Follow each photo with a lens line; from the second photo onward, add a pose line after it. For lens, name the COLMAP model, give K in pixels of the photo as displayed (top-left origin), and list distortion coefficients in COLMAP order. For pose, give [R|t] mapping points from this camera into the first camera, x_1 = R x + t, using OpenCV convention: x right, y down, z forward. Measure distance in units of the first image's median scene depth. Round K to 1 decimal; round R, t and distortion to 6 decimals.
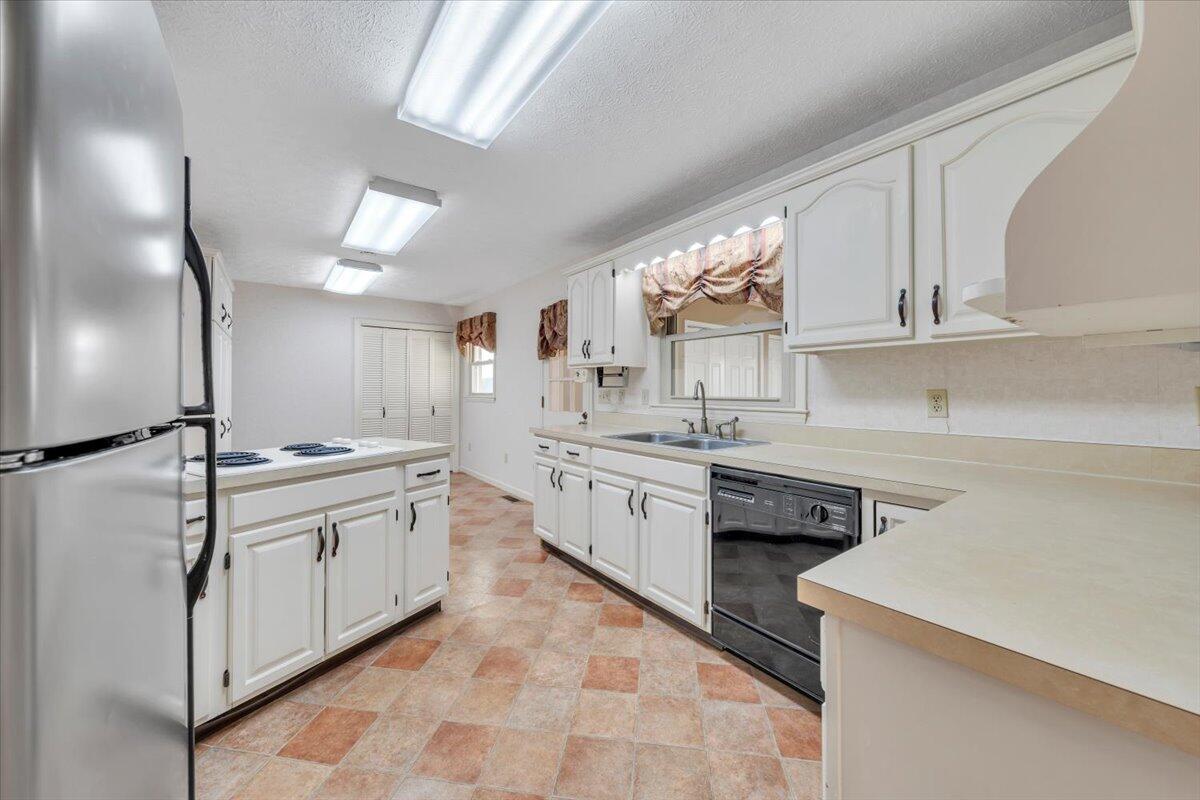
lens RADIAL K [[436.1, 0, 600.0], [0, 436.1, 400.0], [0, 0, 1]] dist [-0.001828, -0.000107]
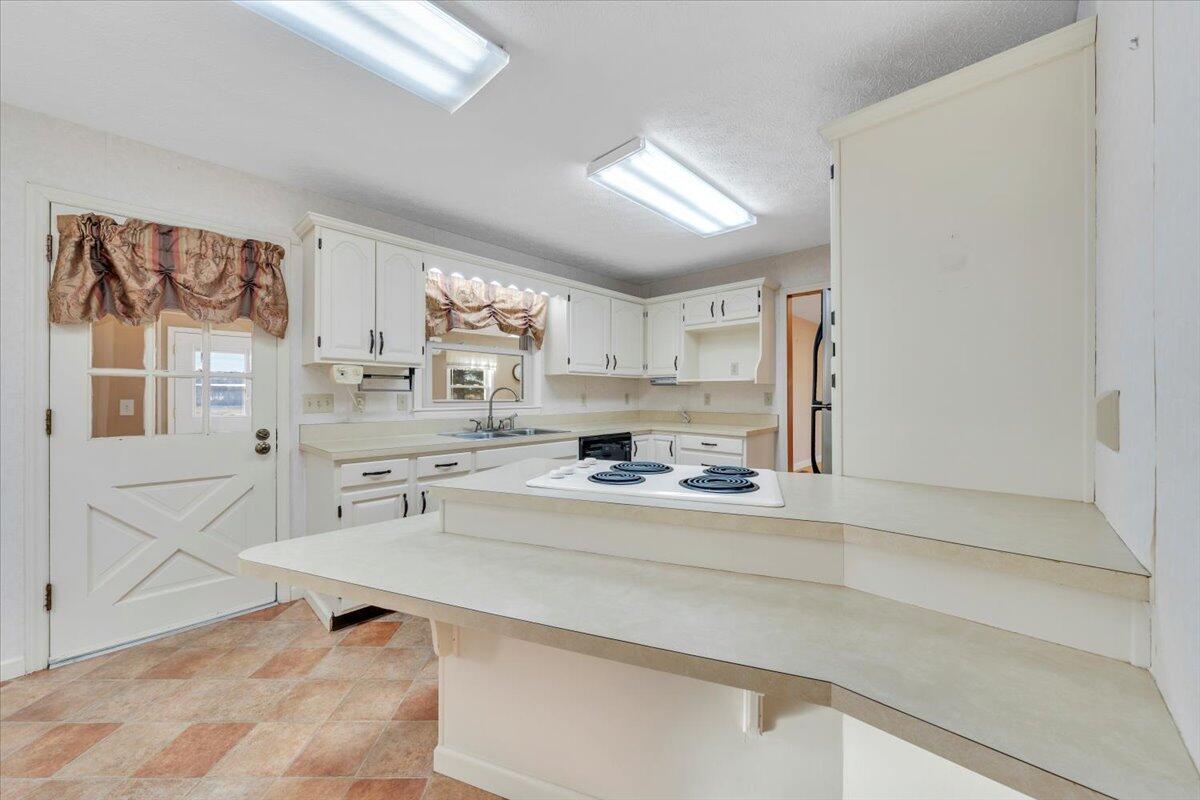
lens RADIAL K [[436.1, 0, 600.0], [0, 436.1, 400.0], [0, 0, 1]] dist [-0.001828, -0.000107]
pose [[-0.172690, -0.007854, 0.984945, -1.135863], [0.025056, 0.999610, 0.012364, -0.015176], [-0.984657, 0.026814, -0.172426, 0.963159]]
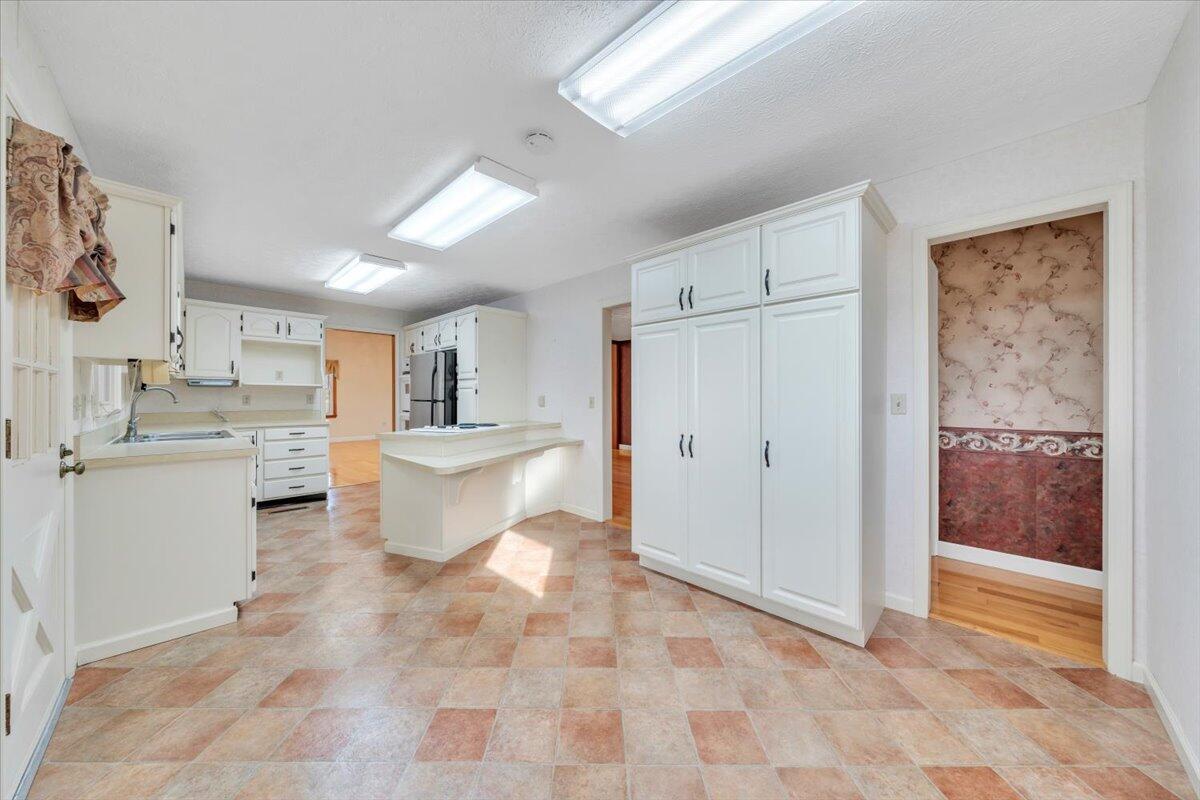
lens RADIAL K [[412.1, 0, 595.9], [0, 412.1, 395.0], [0, 0, 1]] dist [-0.000432, -0.000056]
pose [[-0.990311, 0.000565, -0.138868, -0.820472], [-0.002554, 0.999748, 0.022285, -0.053369], [0.138845, 0.022424, -0.990060, 2.313067]]
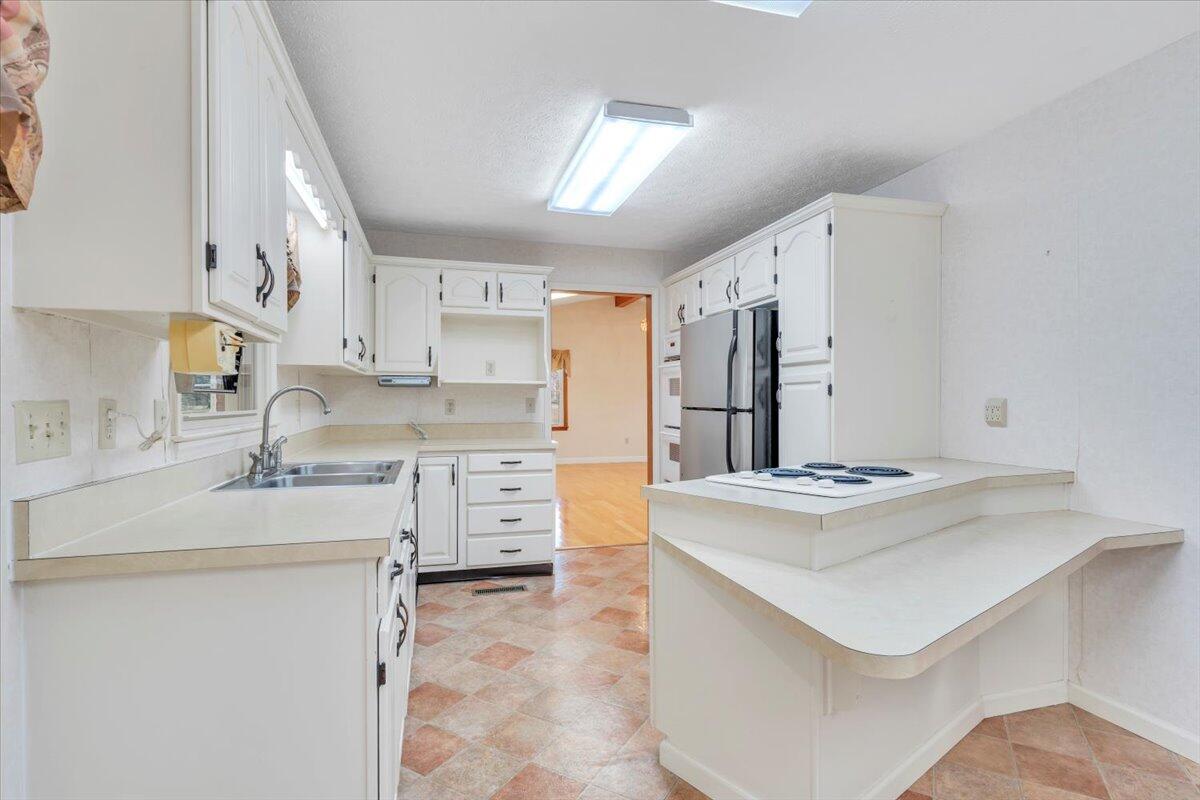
lens RADIAL K [[585.4, 0, 600.0], [0, 585.4, 400.0], [0, 0, 1]] dist [0.000076, -0.000082]
pose [[-0.932831, 0.003129, 0.360301, -0.555594], [0.012095, 0.999671, 0.022632, -0.039249], [-0.360112, 0.025470, -0.932562, 1.708549]]
